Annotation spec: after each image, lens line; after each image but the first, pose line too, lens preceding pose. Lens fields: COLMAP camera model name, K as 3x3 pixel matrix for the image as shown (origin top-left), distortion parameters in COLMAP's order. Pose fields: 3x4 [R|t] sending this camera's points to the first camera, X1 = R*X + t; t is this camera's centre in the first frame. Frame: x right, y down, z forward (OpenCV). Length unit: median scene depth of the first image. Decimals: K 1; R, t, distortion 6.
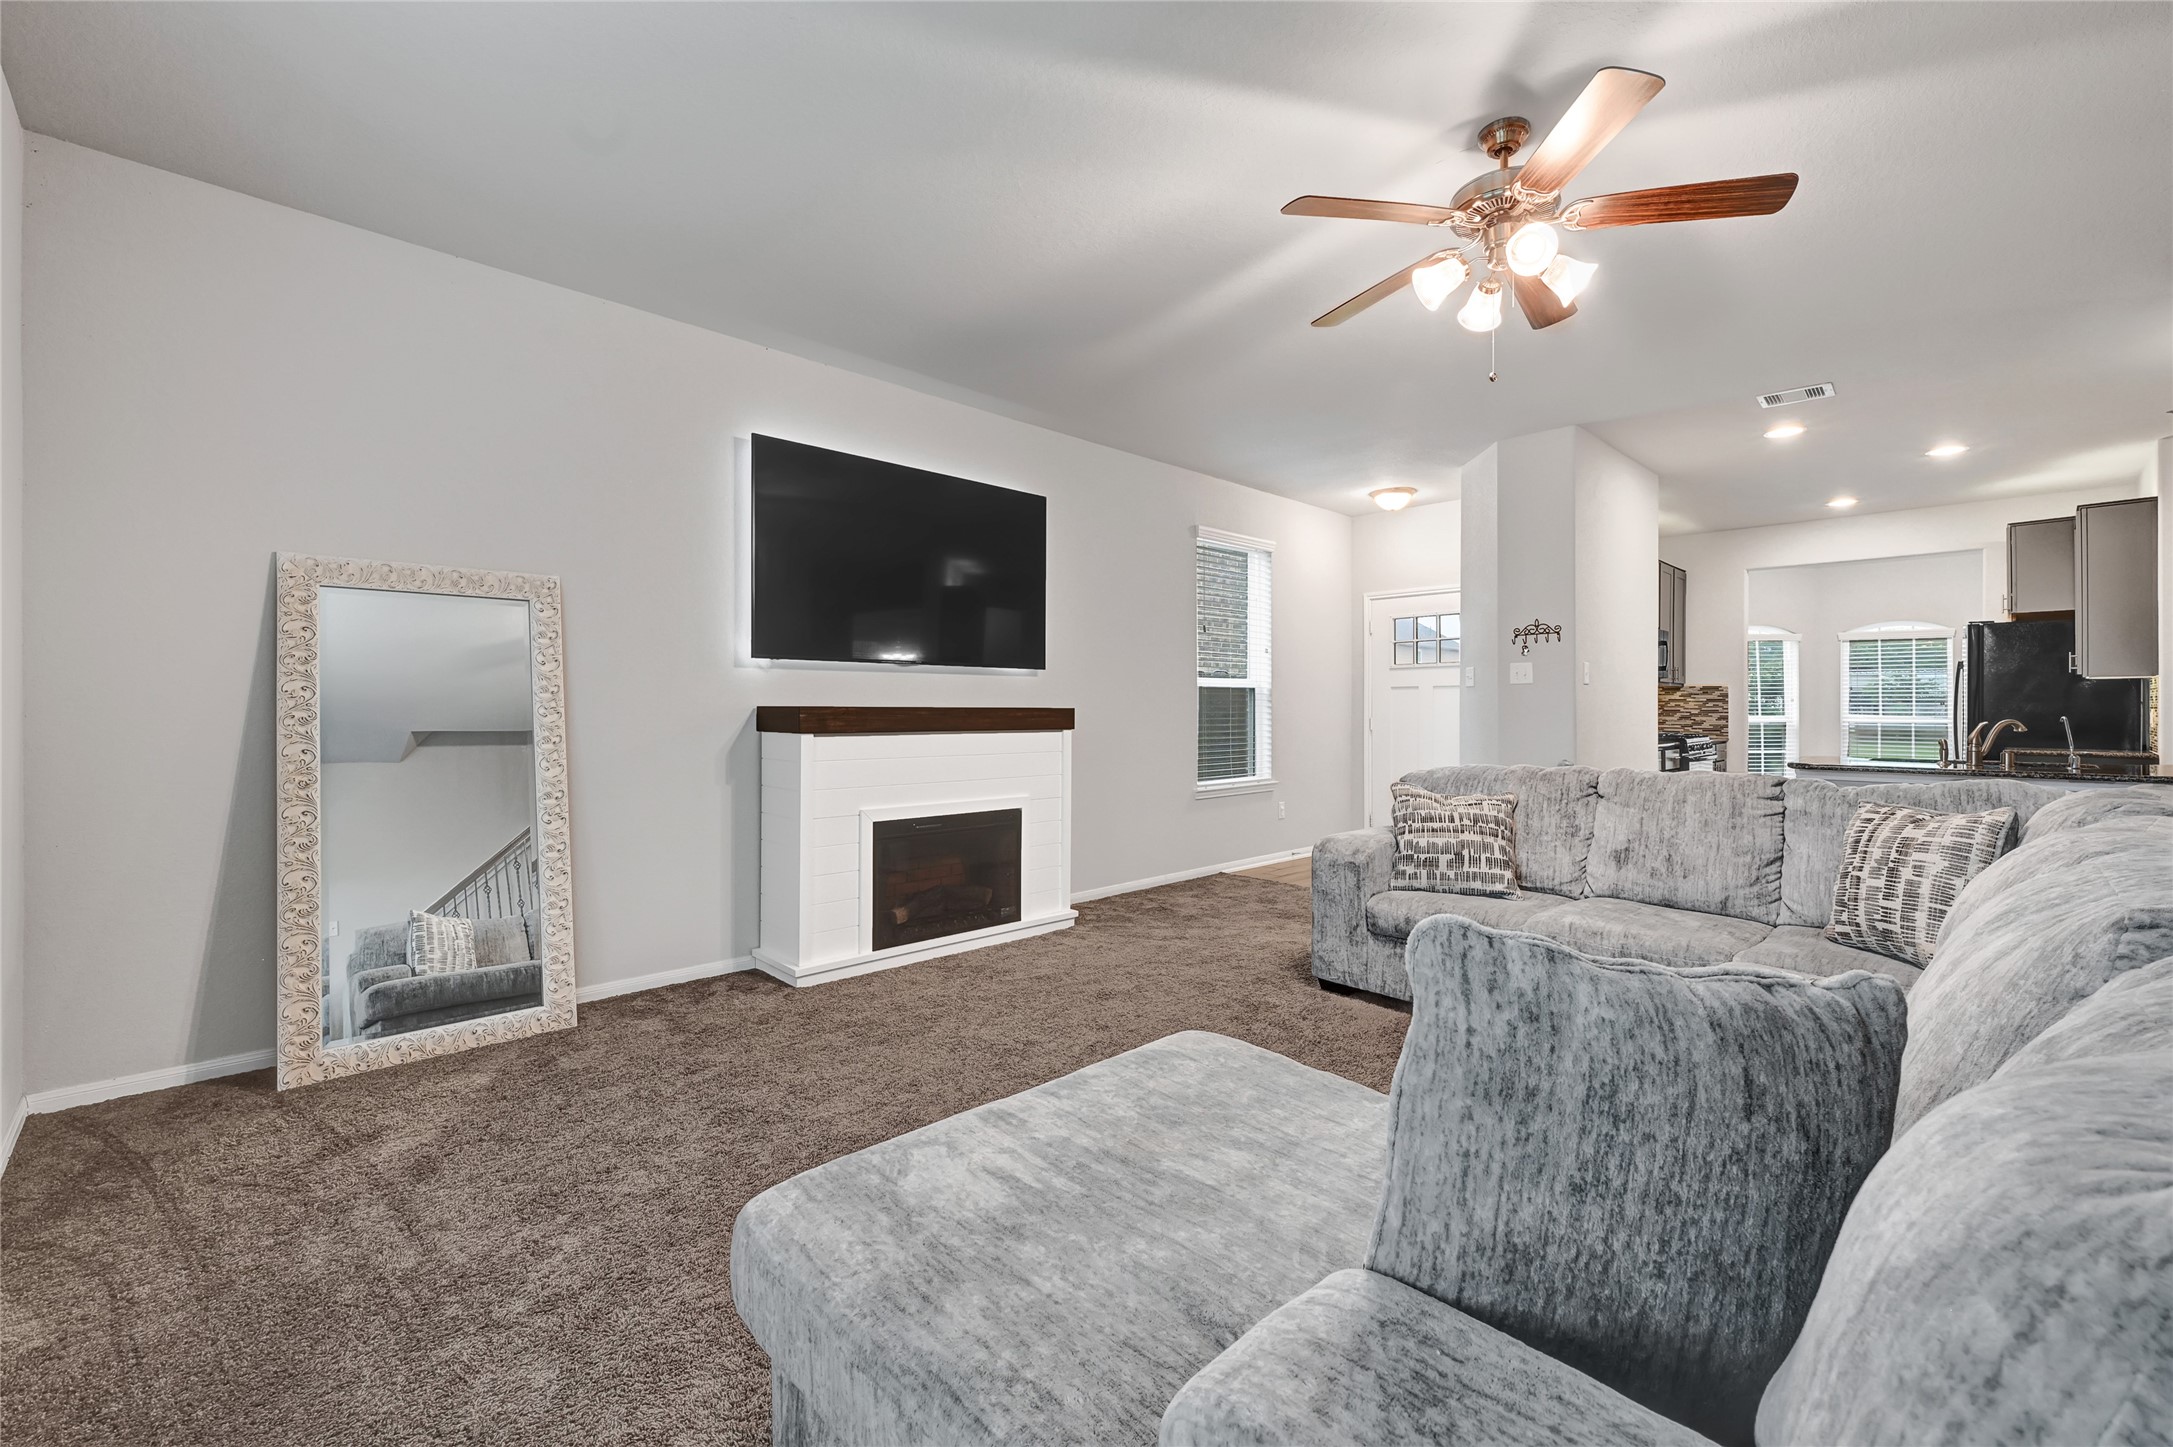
lens RADIAL K [[899.8, 0, 1092.7], [0, 899.8, 709.3], [0, 0, 1]] dist [0.001204, 0.000149]
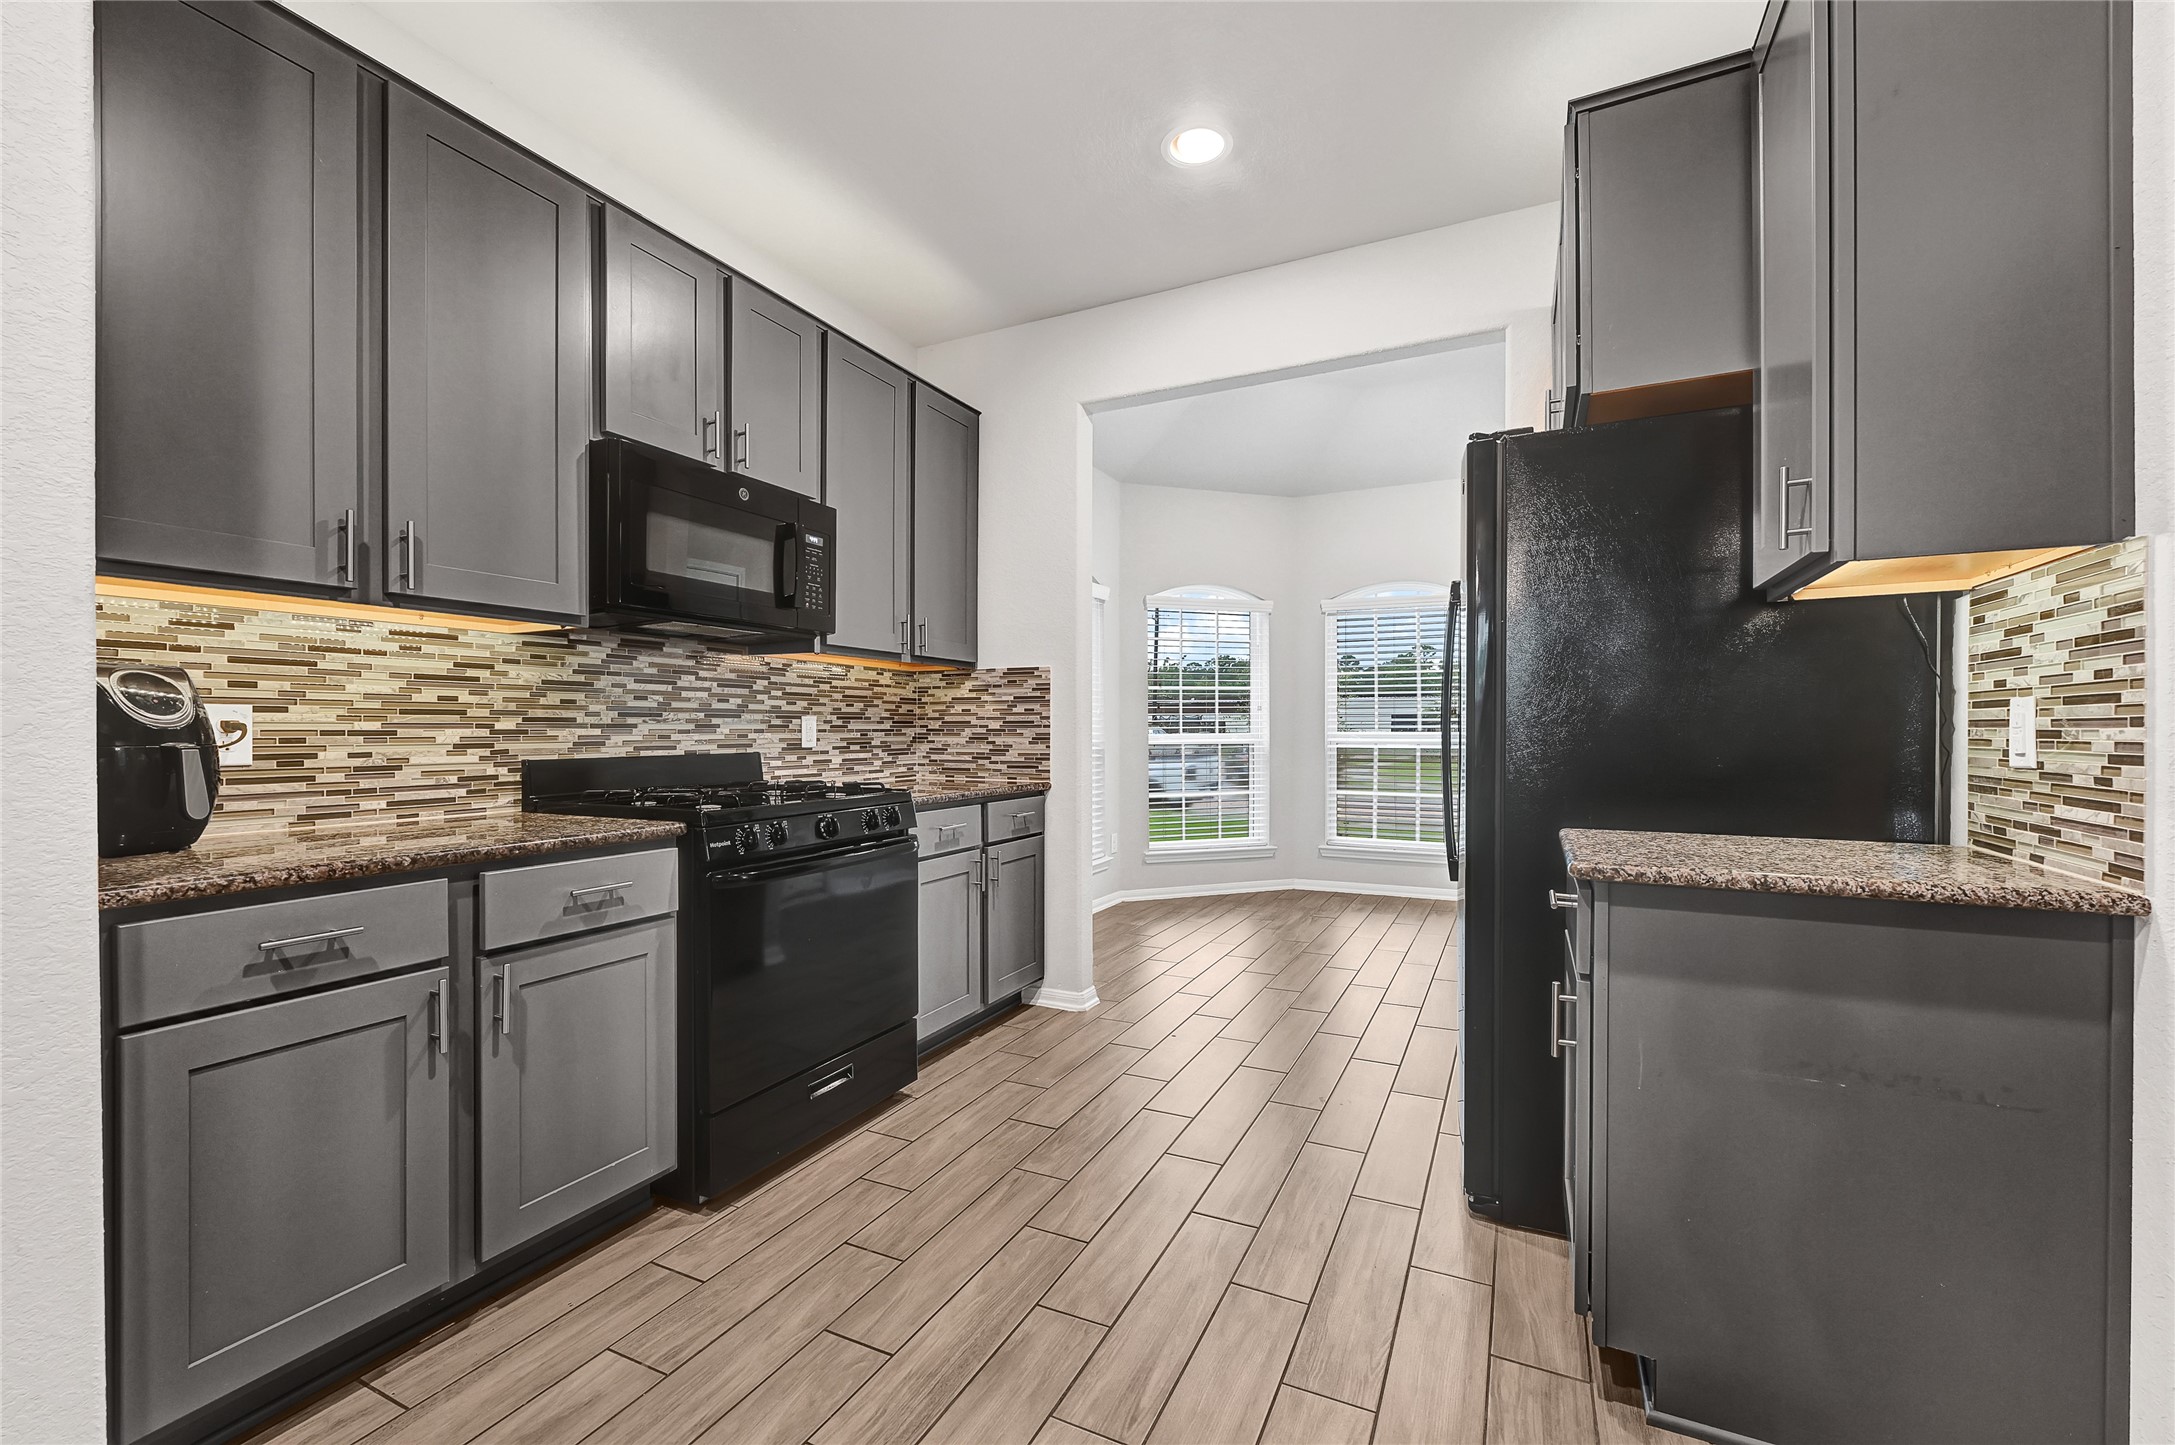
lens RADIAL K [[877.4, 0, 1088.4], [0, 877.4, 728.6], [0, 0, 1]] dist [0.000123, 0.000106]
pose [[0.941604, -0.004362, 0.336693, 1.271815], [0.005017, 0.999987, -0.001076, 0.011562], [-0.336684, 0.002702, 0.941614, 1.294034]]
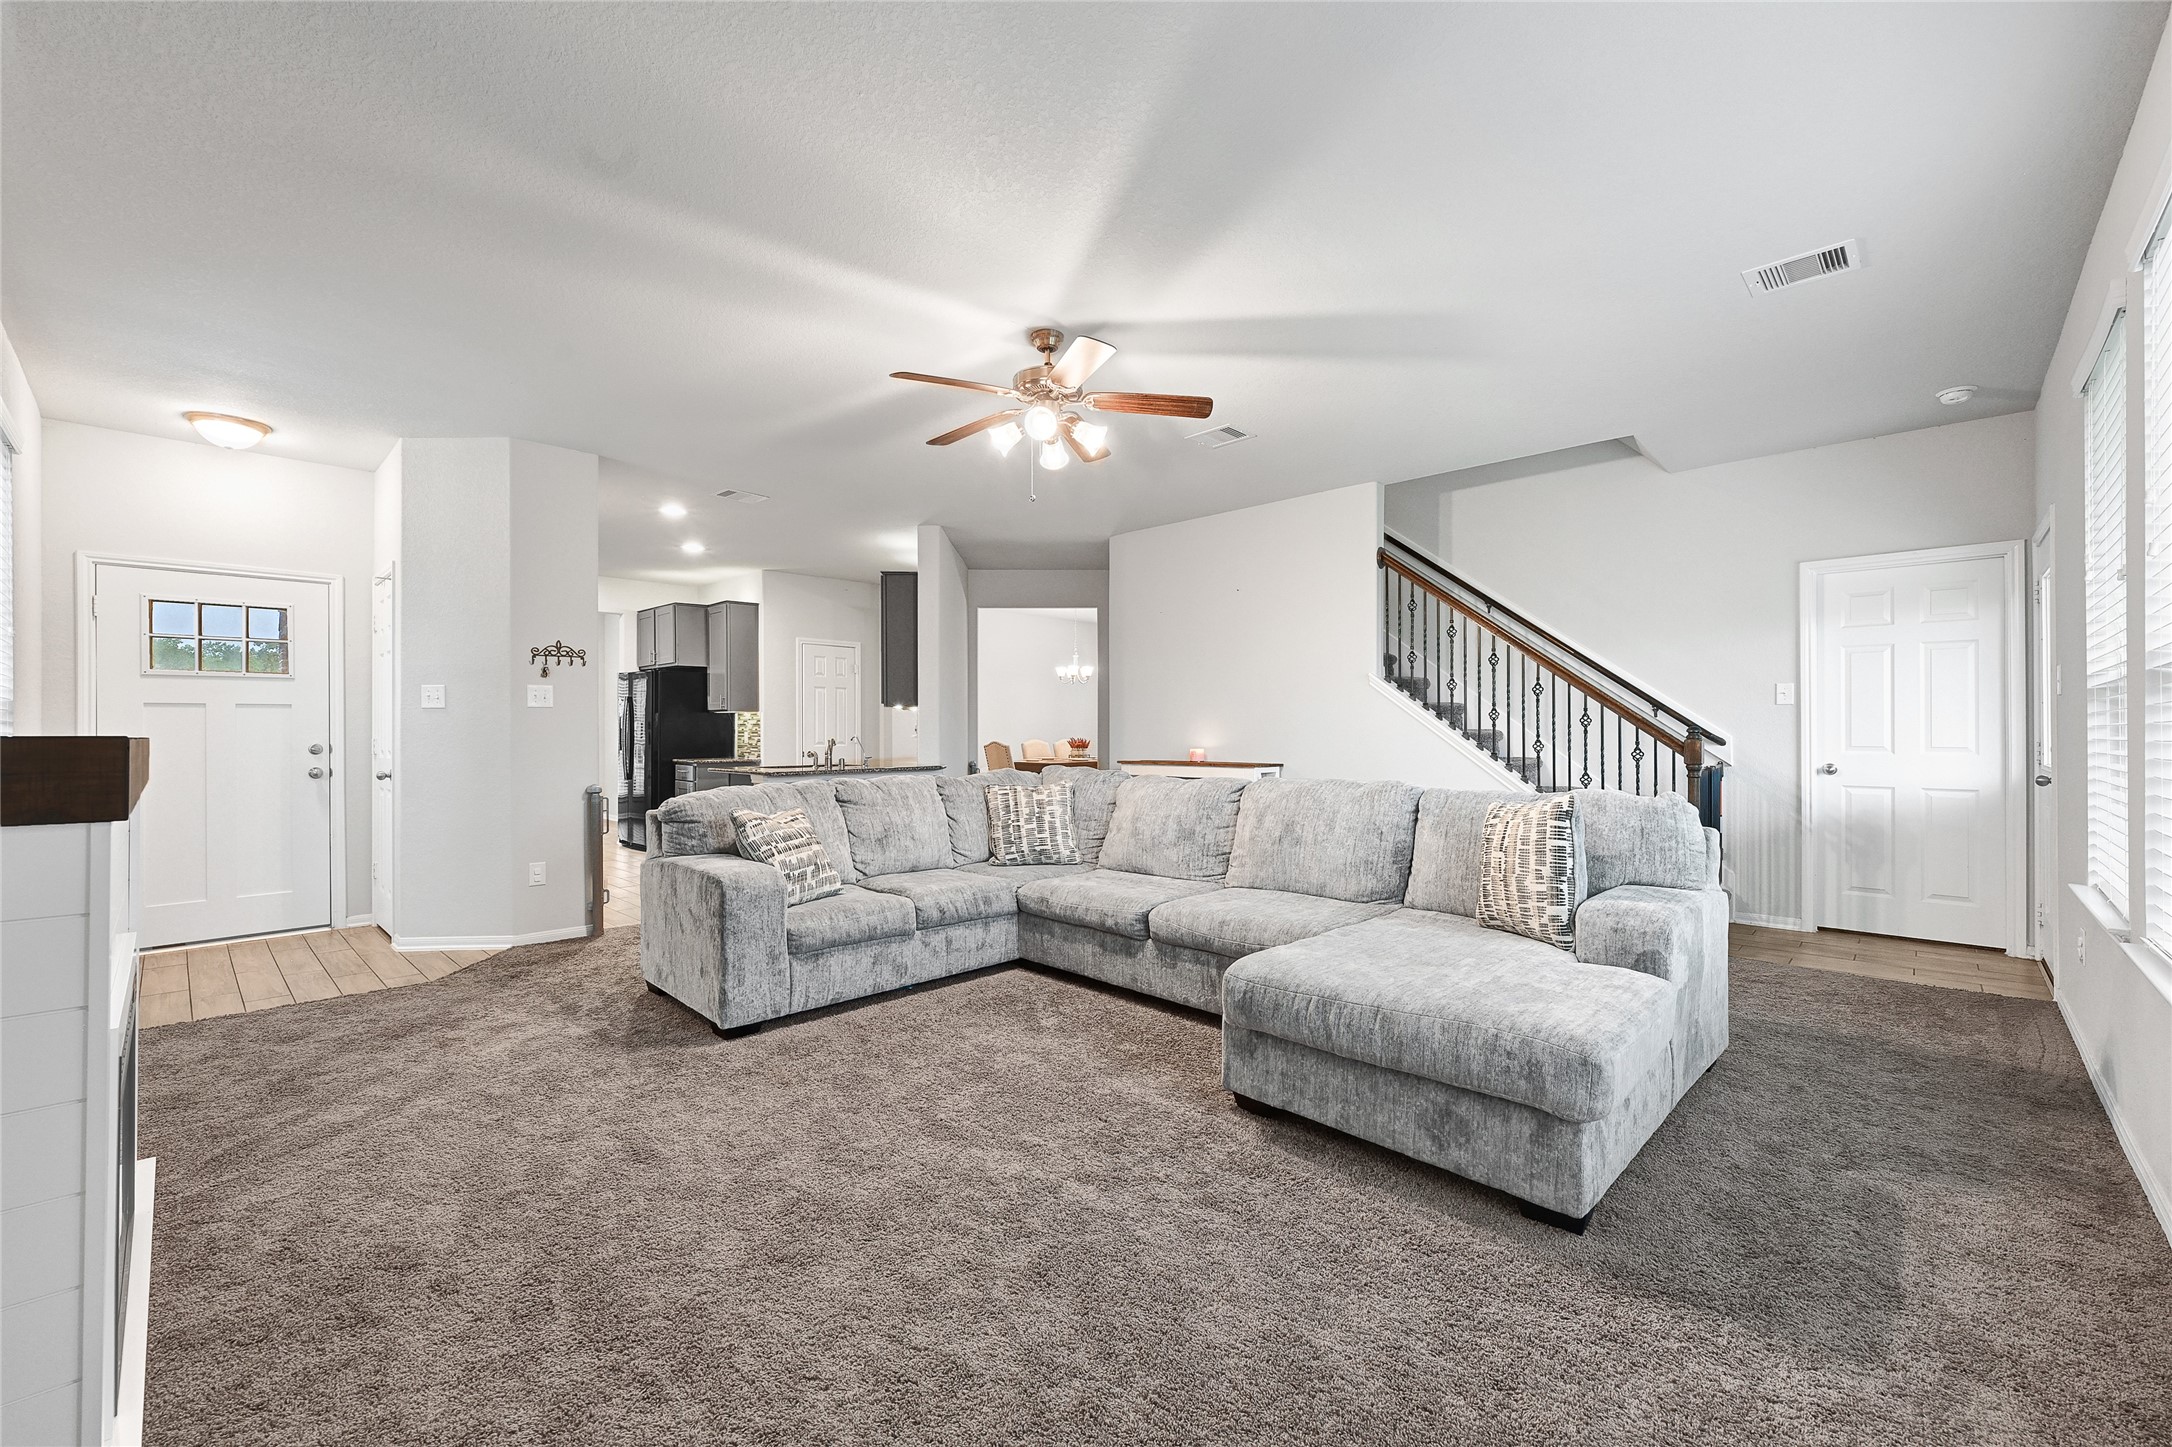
lens RADIAL K [[876.2, 0, 1086.9], [0, 876.2, 729.6], [0, 0, 1]] dist [0.000123, 0.000106]
pose [[-0.039226, -0.000508, 0.999230, -0.657781], [0.004581, 0.999989, 0.000688, -0.004357], [-0.999220, 0.004605, -0.039223, 0.675944]]
